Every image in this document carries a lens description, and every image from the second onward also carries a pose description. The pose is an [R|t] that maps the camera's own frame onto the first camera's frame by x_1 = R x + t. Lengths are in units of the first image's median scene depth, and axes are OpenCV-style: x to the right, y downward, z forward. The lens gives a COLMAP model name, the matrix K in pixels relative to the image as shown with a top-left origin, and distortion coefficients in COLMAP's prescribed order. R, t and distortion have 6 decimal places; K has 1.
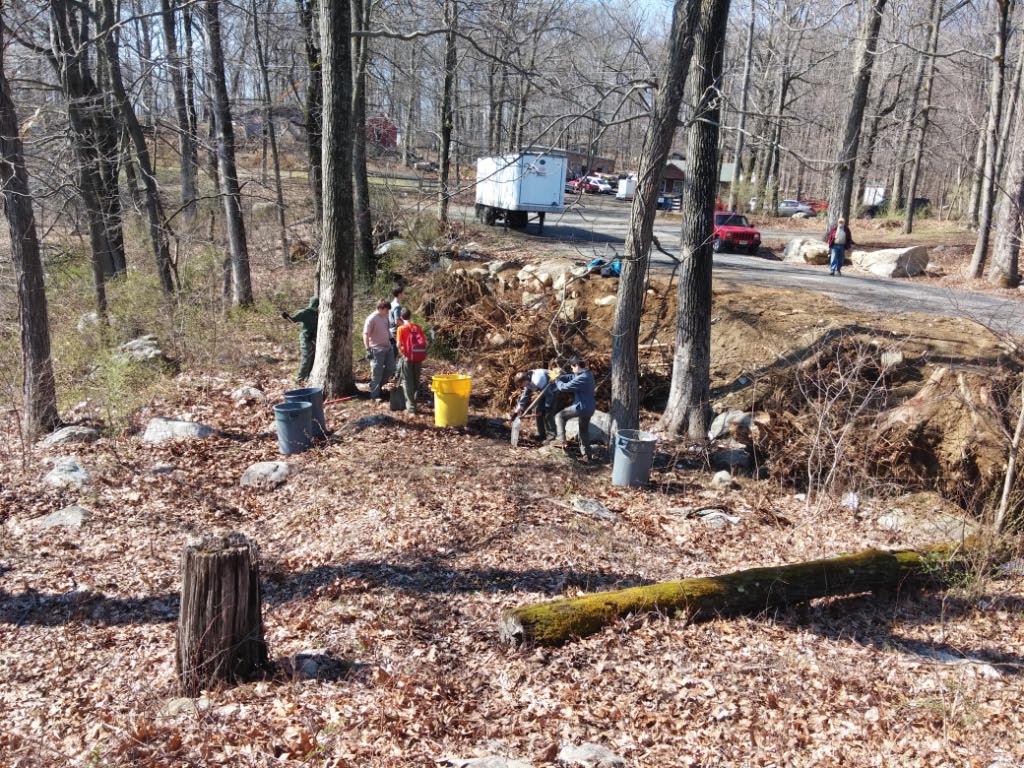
lens RADIAL K [[857.8, 0, 511.7], [0, 857.8, 400.6], [0, 0, 1]] dist [0.063761, -0.002939]
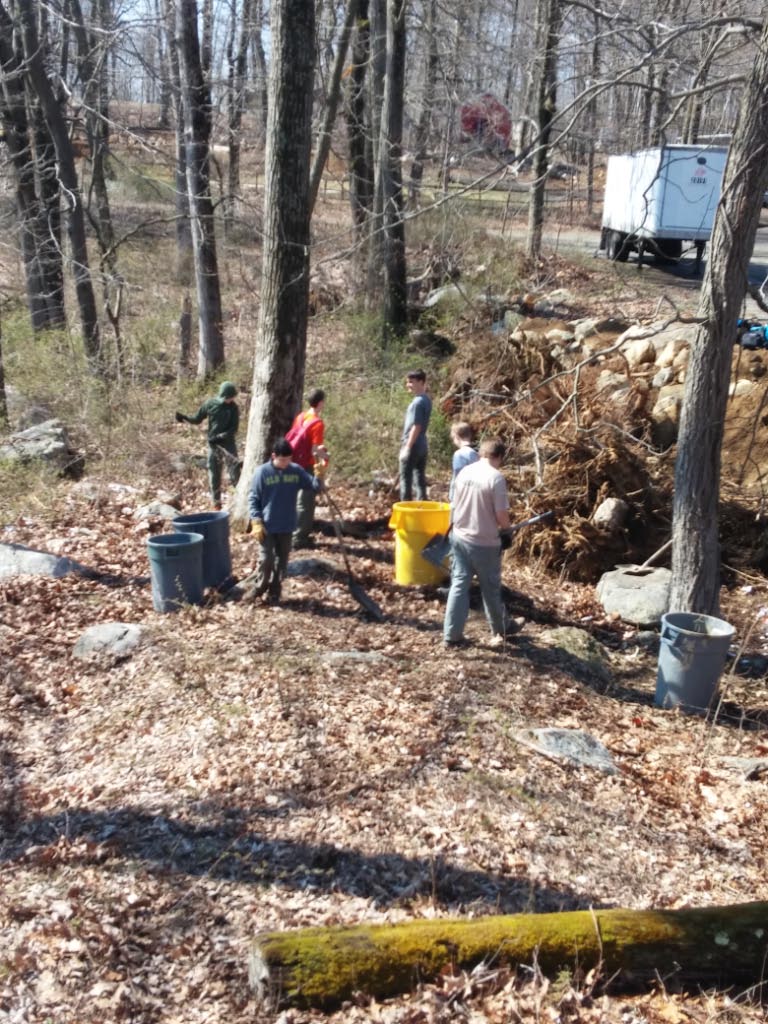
lens RADIAL K [[1302.9, 0, 353.0], [0, 1302.9, 515.7], [0, 0, 1]] dist [0.105777, -0.210922]
pose [[0.971656, 0.051304, -0.230764, 0.112817], [-0.053278, 0.998577, -0.002327, -0.017610], [0.230316, 0.014555, 0.973007, 0.069526]]
